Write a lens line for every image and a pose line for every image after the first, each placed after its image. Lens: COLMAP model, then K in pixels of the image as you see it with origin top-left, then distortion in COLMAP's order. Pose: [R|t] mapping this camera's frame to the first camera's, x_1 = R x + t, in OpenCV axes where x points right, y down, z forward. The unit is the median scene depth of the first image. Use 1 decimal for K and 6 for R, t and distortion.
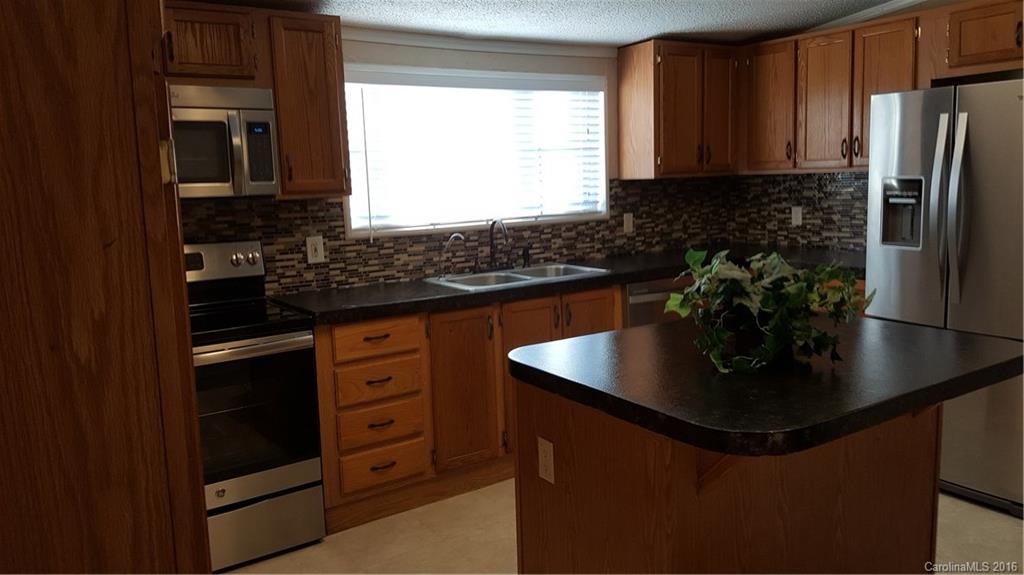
lens RADIAL K [[765.7, 0, 512.0], [0, 765.7, 287.5], [0, 0, 1]] dist [0.159590, -0.201742]
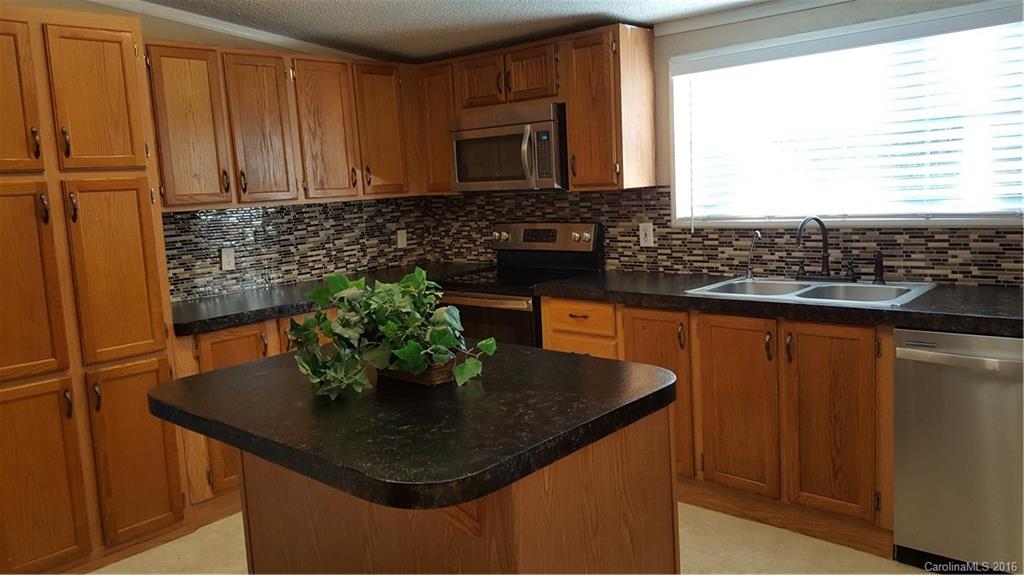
lens RADIAL K [[765.7, 0, 512.0], [0, 765.7, 287.5], [0, 0, 1]] dist [0.159590, -0.201742]
pose [[0.227923, 0.158125, -0.960754, 0.752945], [-0.093683, 0.985709, 0.140007, -0.108097], [0.969162, 0.058095, 0.239479, 0.543499]]
